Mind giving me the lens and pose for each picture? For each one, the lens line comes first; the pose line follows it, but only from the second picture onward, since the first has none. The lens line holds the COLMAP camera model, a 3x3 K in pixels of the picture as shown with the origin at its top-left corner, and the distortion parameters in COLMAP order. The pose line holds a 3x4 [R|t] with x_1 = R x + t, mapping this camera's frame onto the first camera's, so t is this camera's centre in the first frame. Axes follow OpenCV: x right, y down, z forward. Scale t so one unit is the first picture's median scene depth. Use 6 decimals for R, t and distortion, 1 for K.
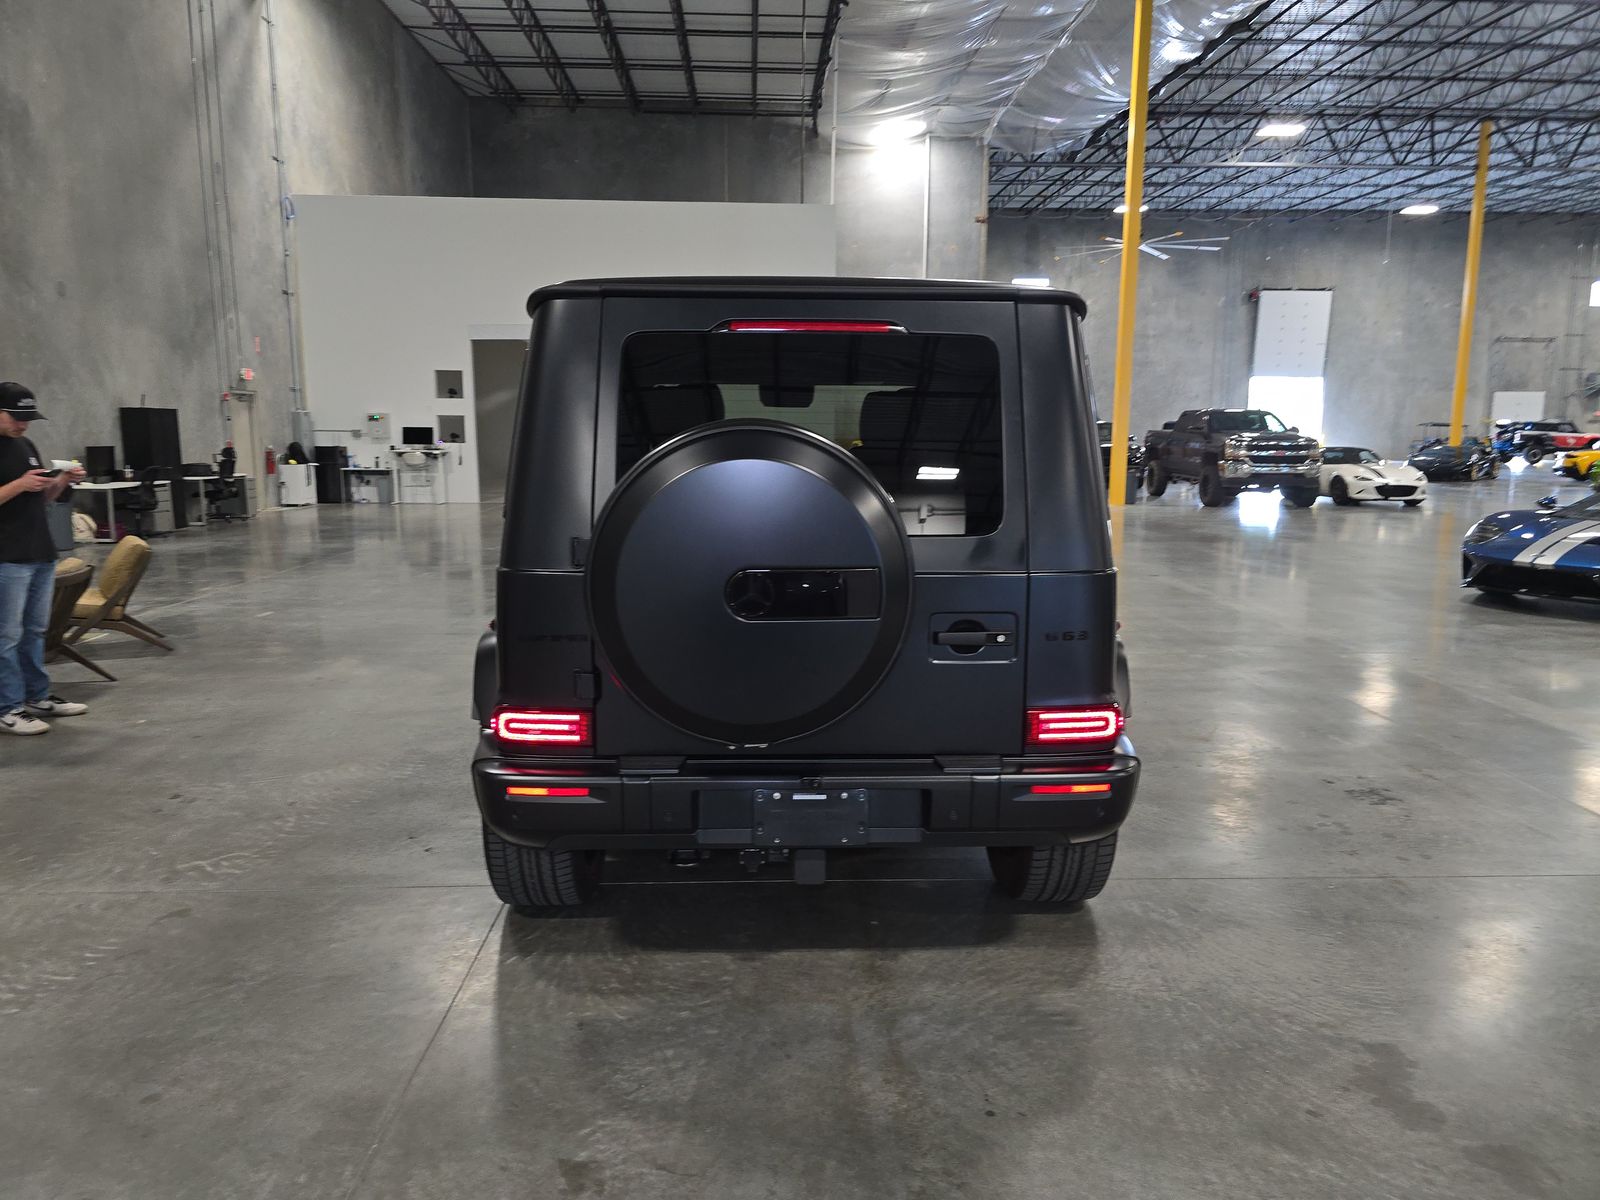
lens RADIAL K [[1072.8, 0, 799.2], [0, 1072.8, 598.4], [0, 0, 1]] dist [0.046732, -0.036677]
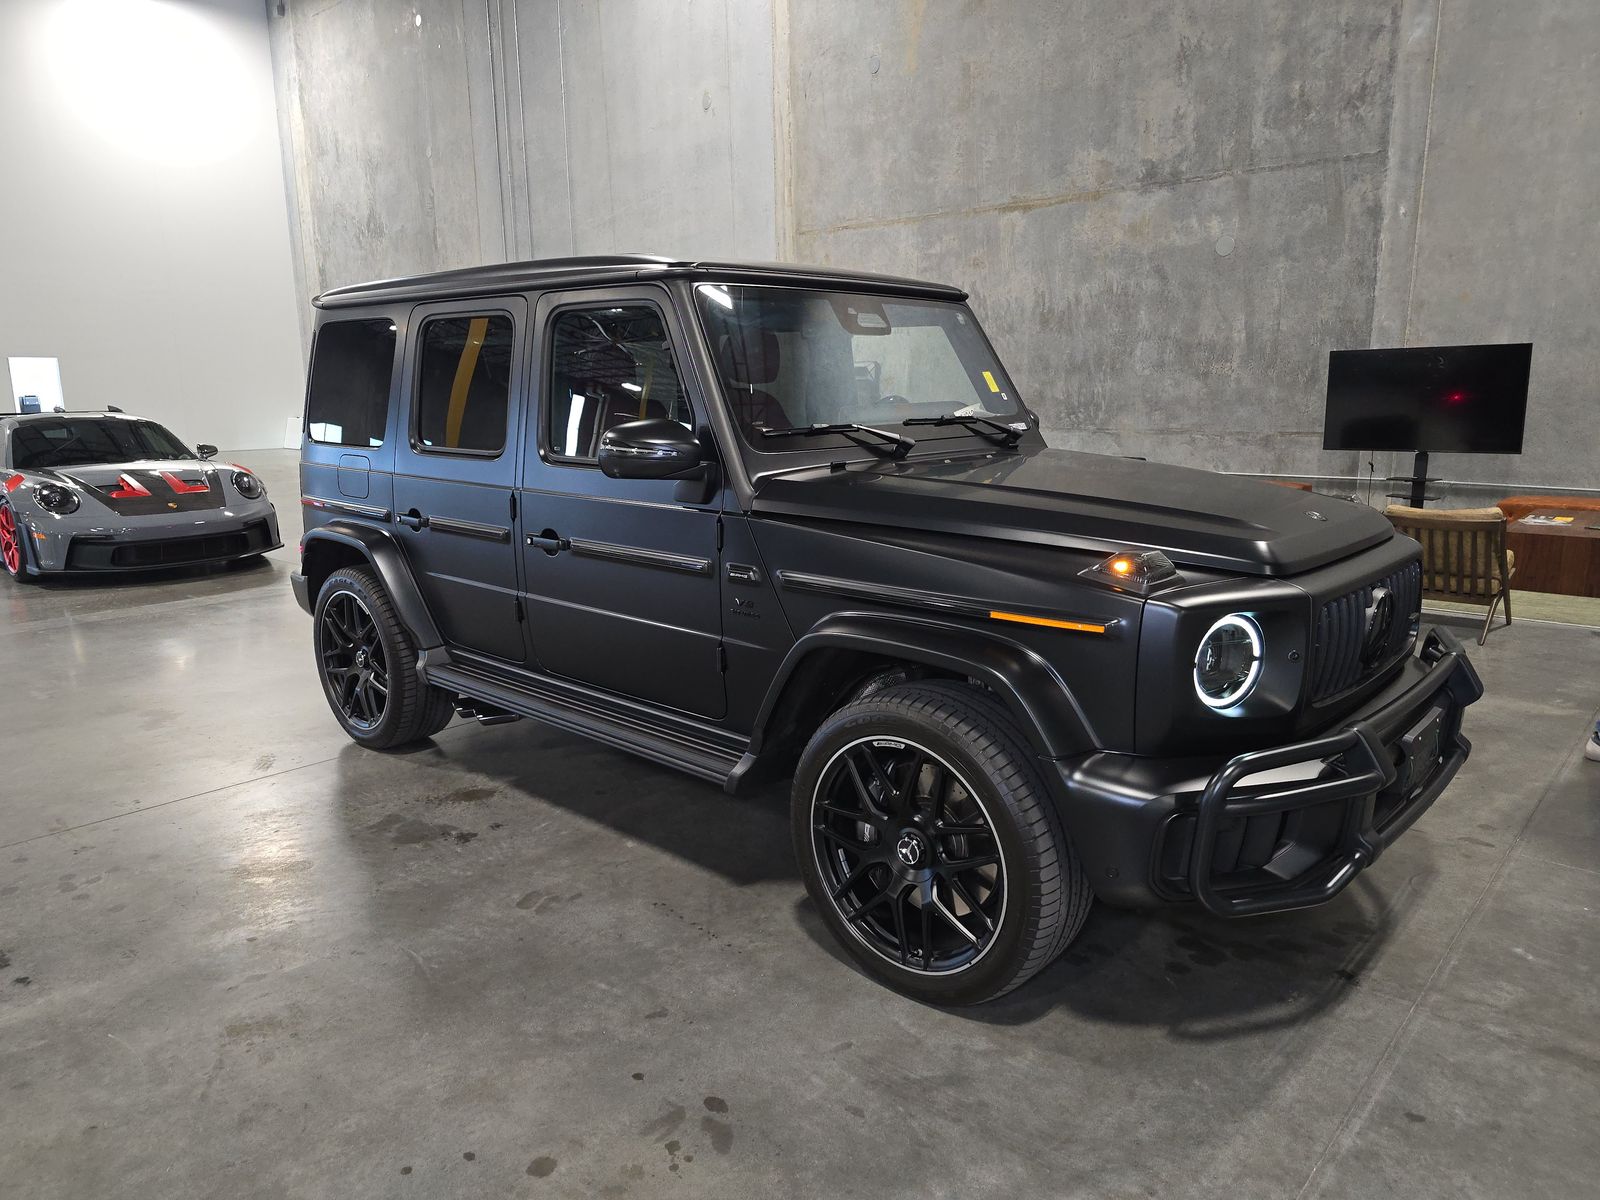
lens RADIAL K [[1072.8, 0, 801.9], [0, 1072.8, 598.3], [0, 0, 1]] dist [0.046732, -0.036677]
pose [[-0.695123, 0.145537, -0.704005, 0.125470], [-0.103581, 0.948798, 0.298417, -0.053251], [0.711389, 0.280358, -0.644457, 0.350462]]
